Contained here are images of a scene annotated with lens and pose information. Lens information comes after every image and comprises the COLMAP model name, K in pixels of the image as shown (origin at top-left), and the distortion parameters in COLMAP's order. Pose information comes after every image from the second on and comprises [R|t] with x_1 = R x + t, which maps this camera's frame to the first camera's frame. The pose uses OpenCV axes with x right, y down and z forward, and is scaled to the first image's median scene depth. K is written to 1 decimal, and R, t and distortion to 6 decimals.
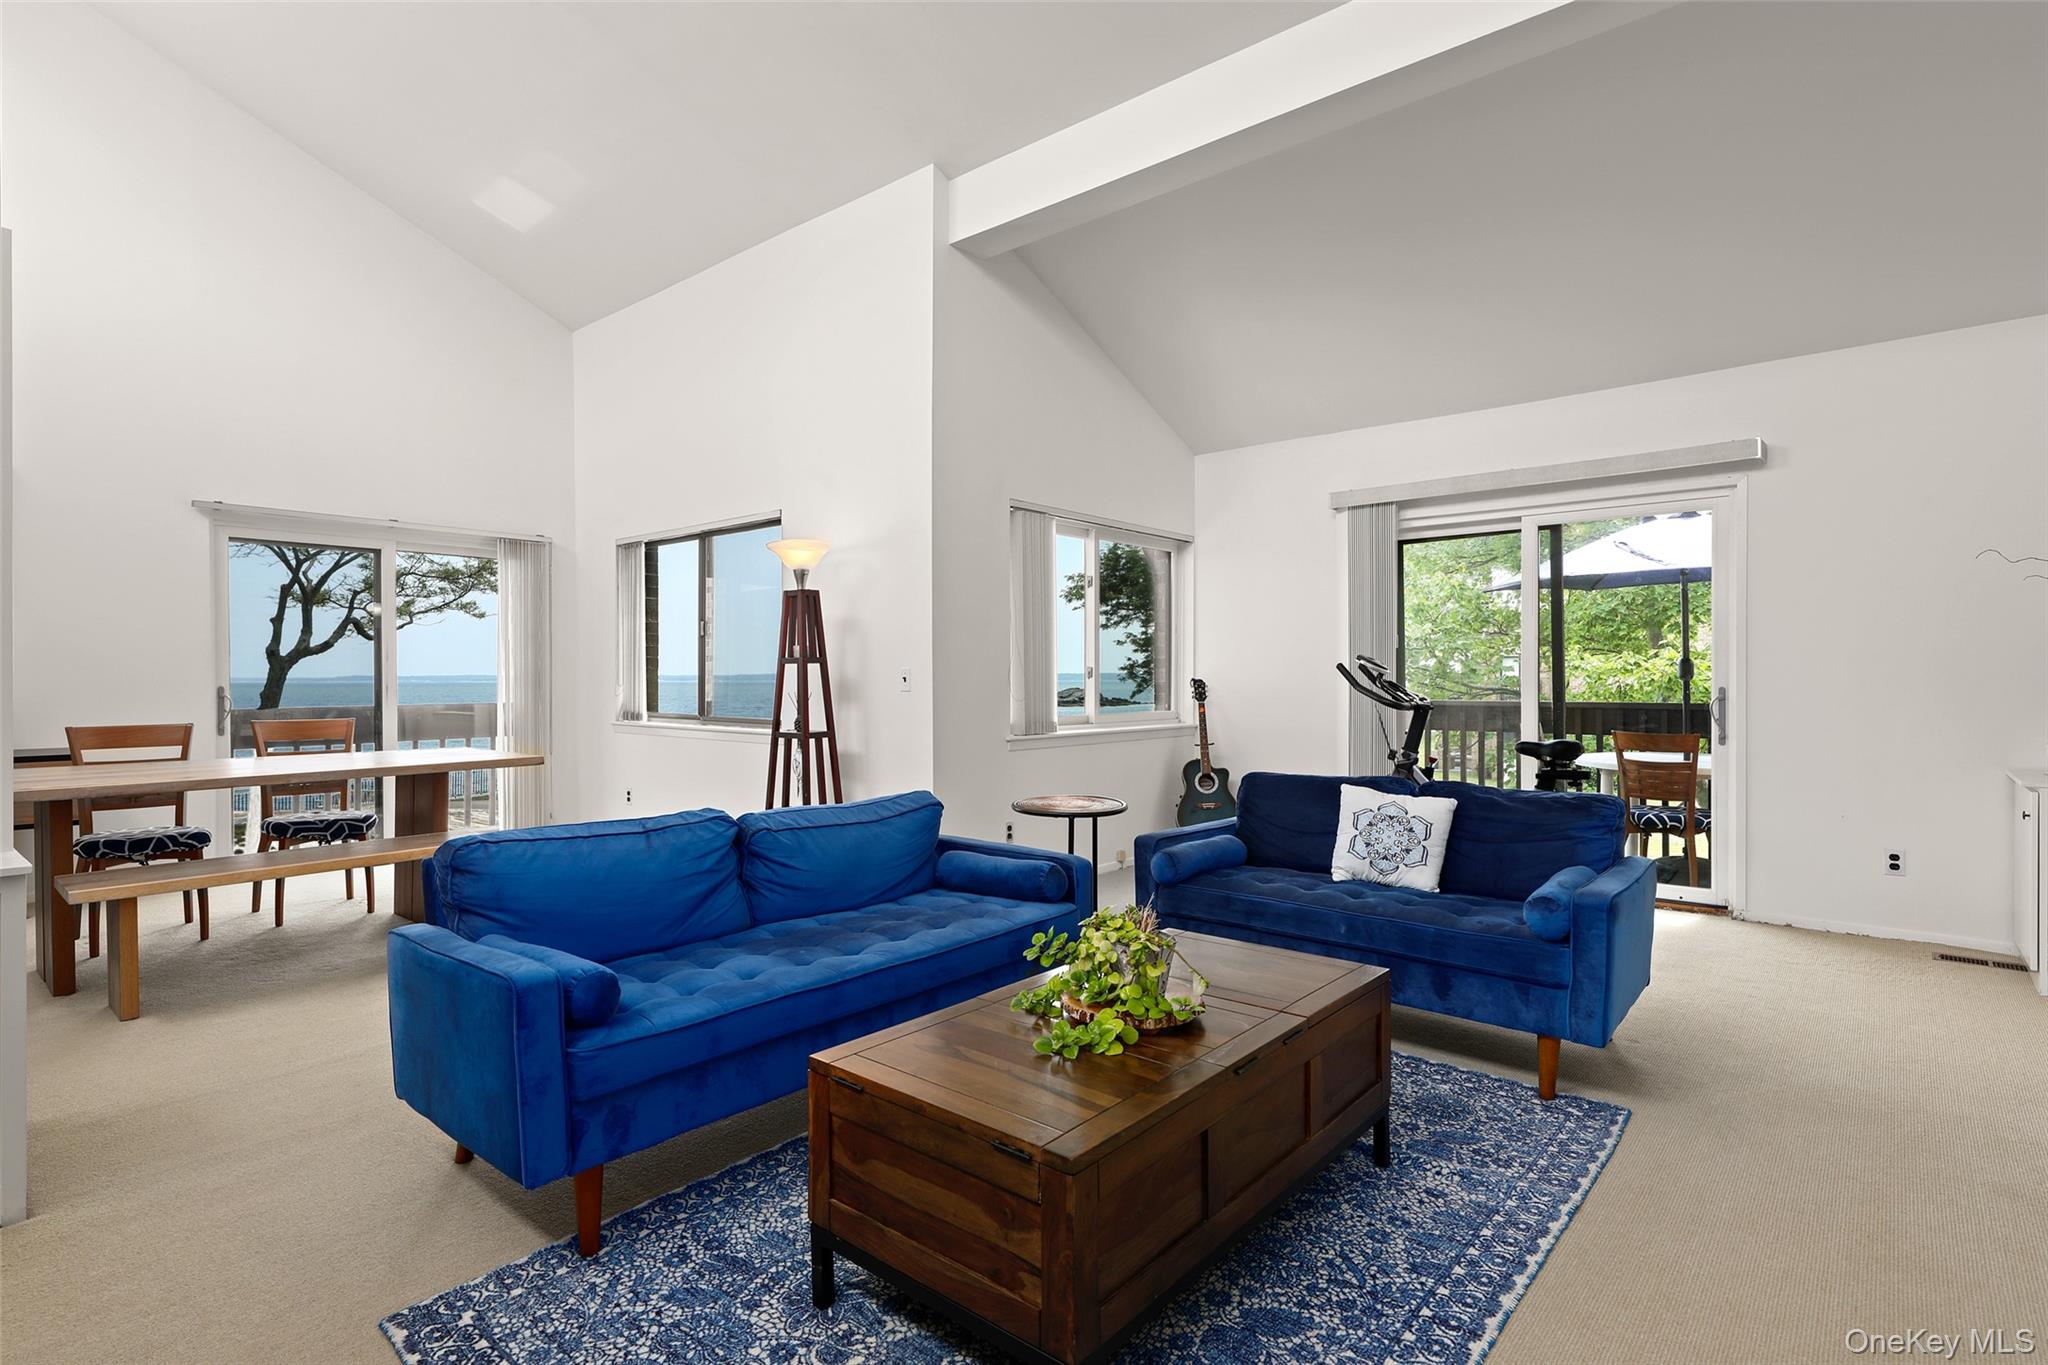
lens RADIAL K [[1004.4, 0, 1004.1], [0, 1004.4, 686.1], [0, 0, 1]] dist [0.008369, -0.003168]
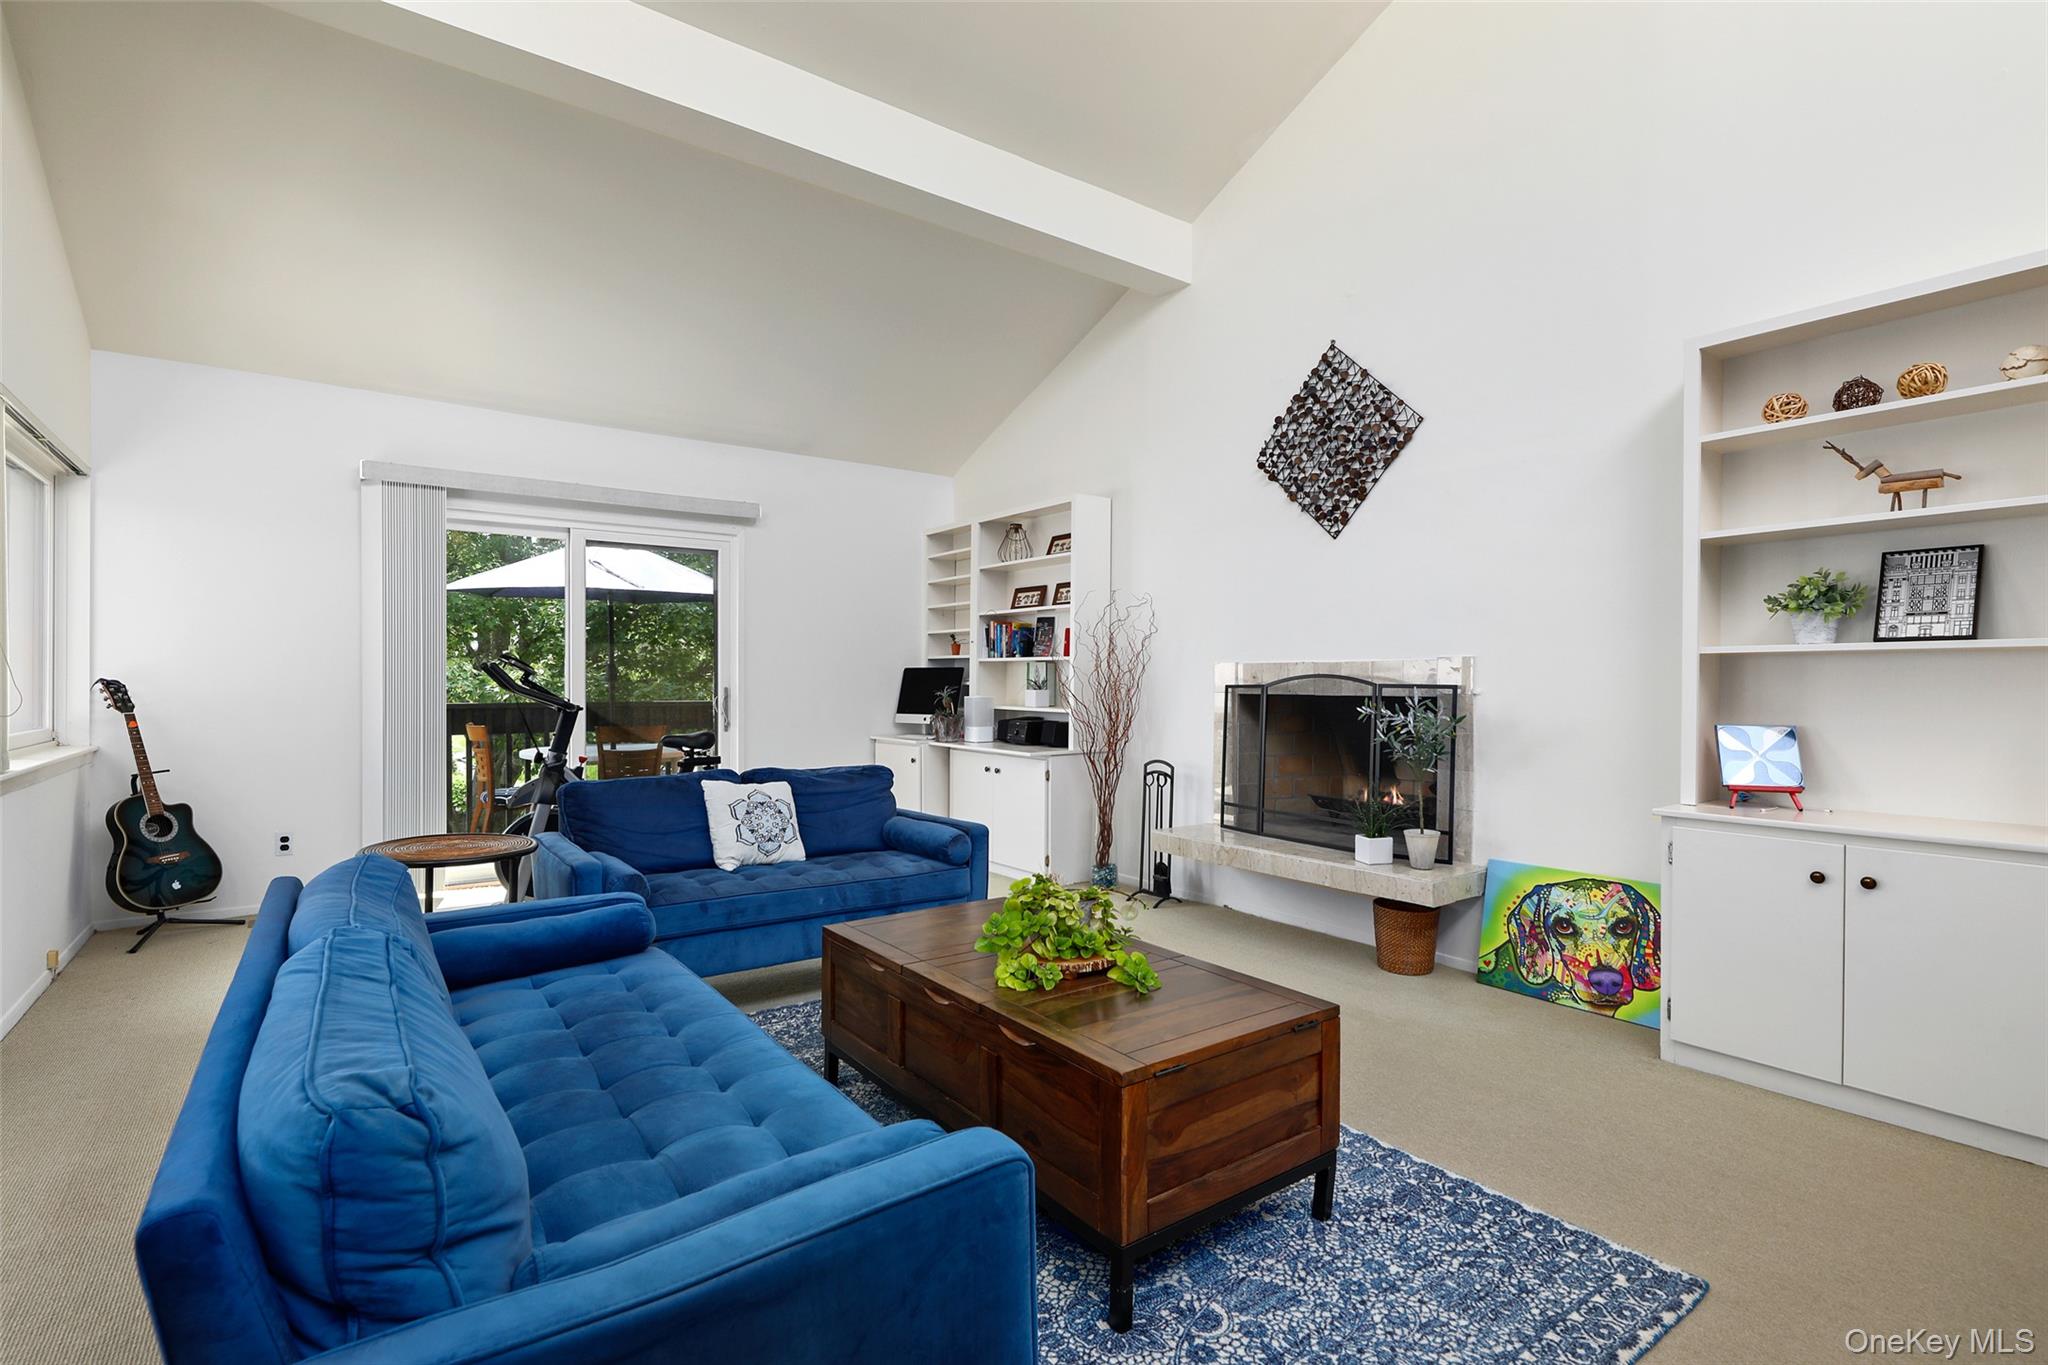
lens RADIAL K [[943.7, 0, 1042.6], [0, 943.7, 686.1], [0, 0, 1]] dist [0.005493, 0.000412]
pose [[0.232930, -0.002333, 0.972491, -0.296088], [0.006961, 0.999976, 0.000731, 0.001435], [-0.972469, 0.006600, 0.232940, 0.244489]]
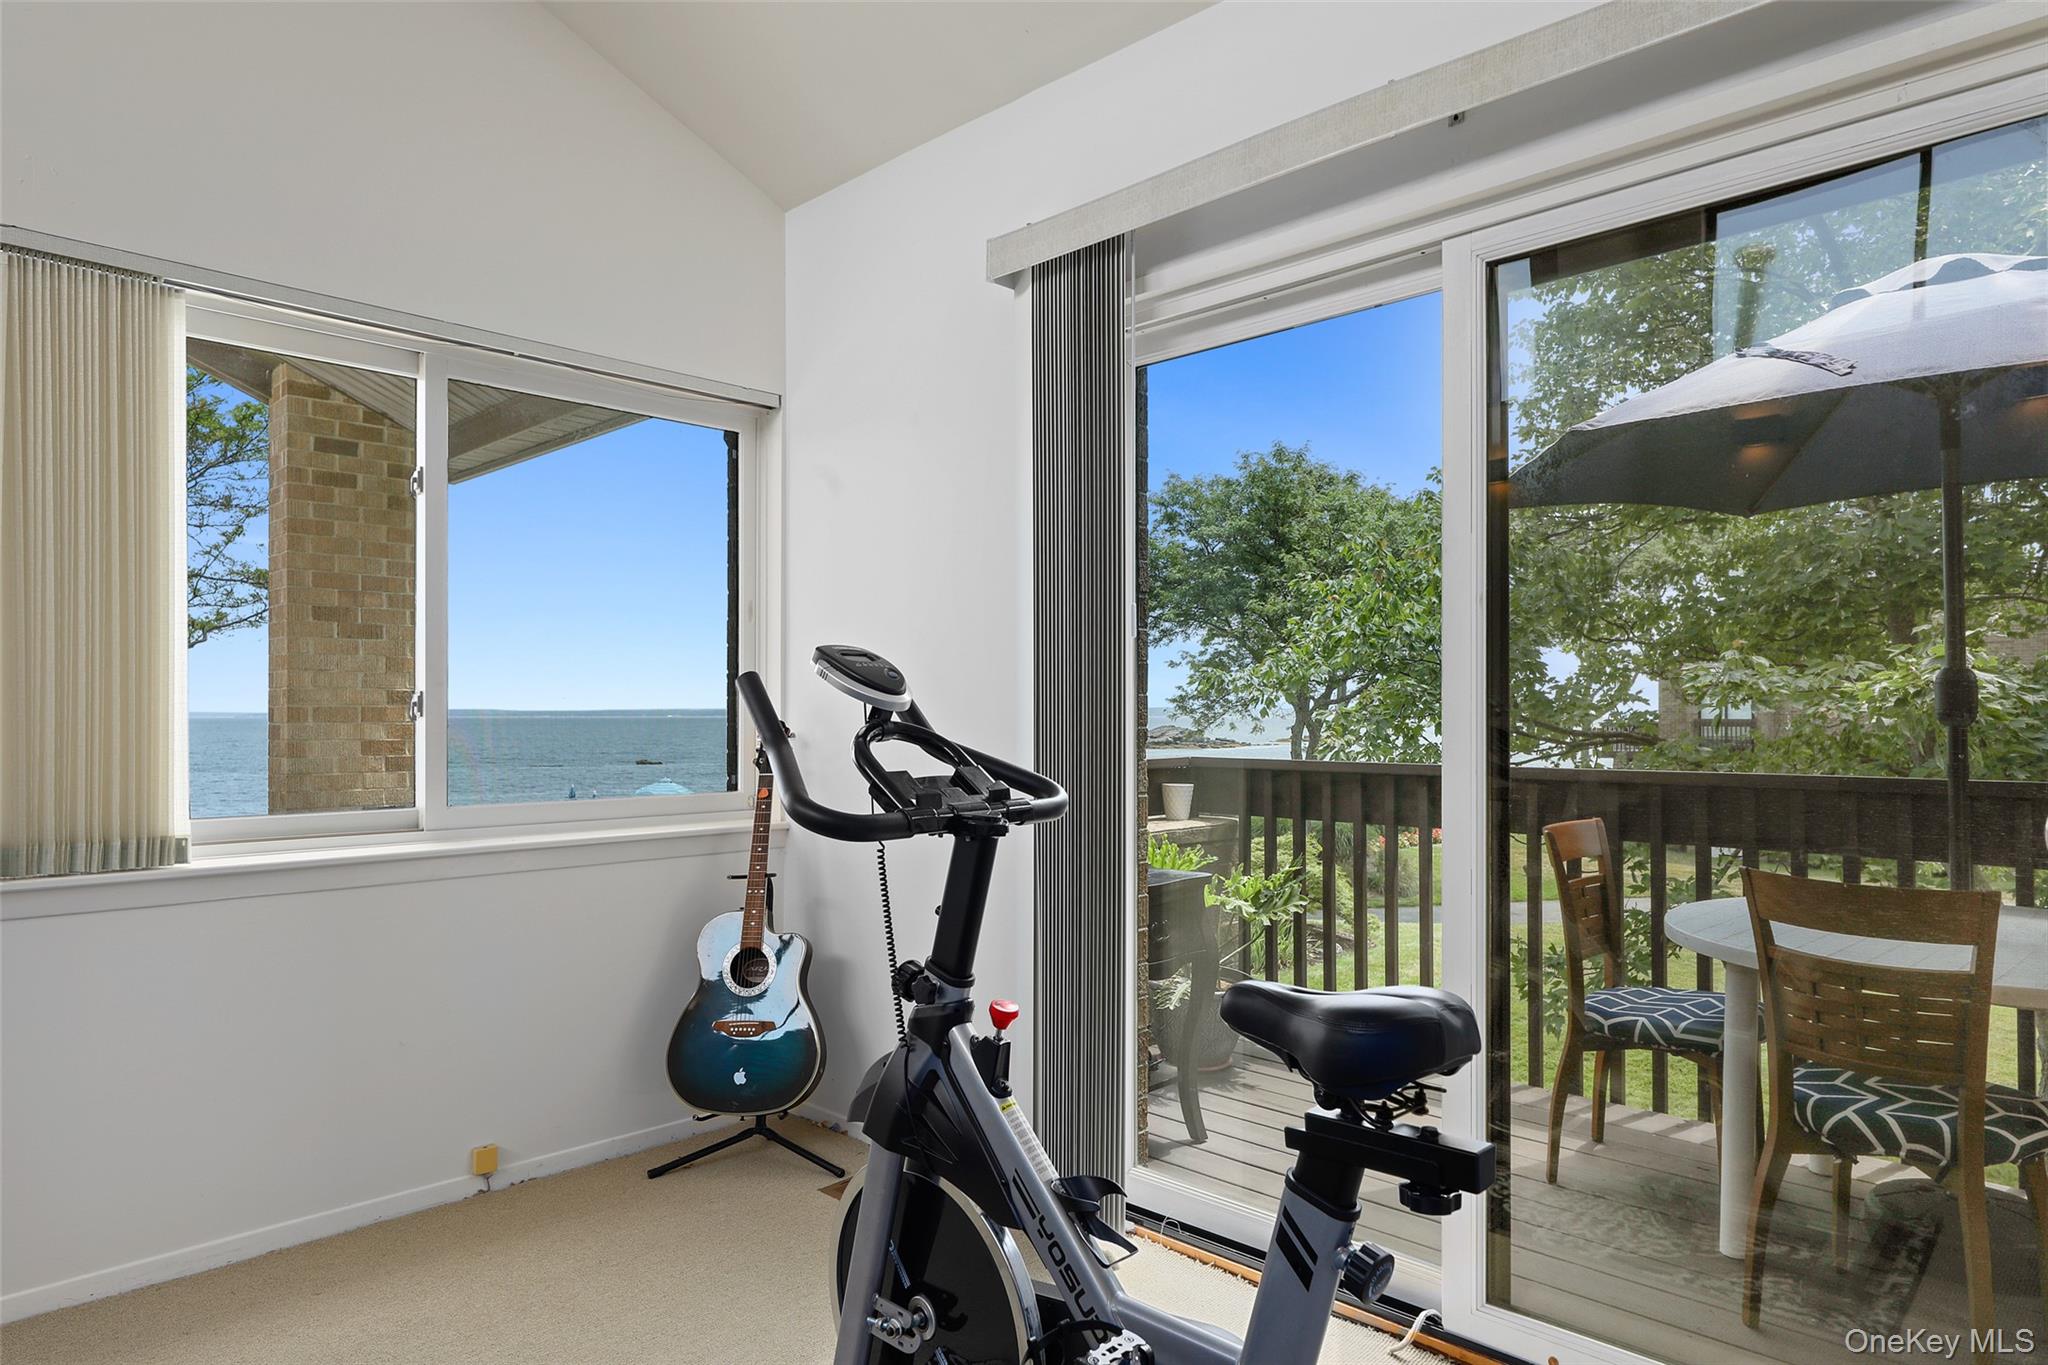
lens RADIAL K [[1238.3, 0, 983.0], [0, 1238.3, 712.8], [0, 0, 1]] dist [-0.000259, 0.000039]
pose [[0.997356, 0.000838, -0.072662, 0.333641], [-0.001405, 0.999969, -0.007764, -0.005861], [0.072653, 0.007845, 0.997326, 0.491350]]
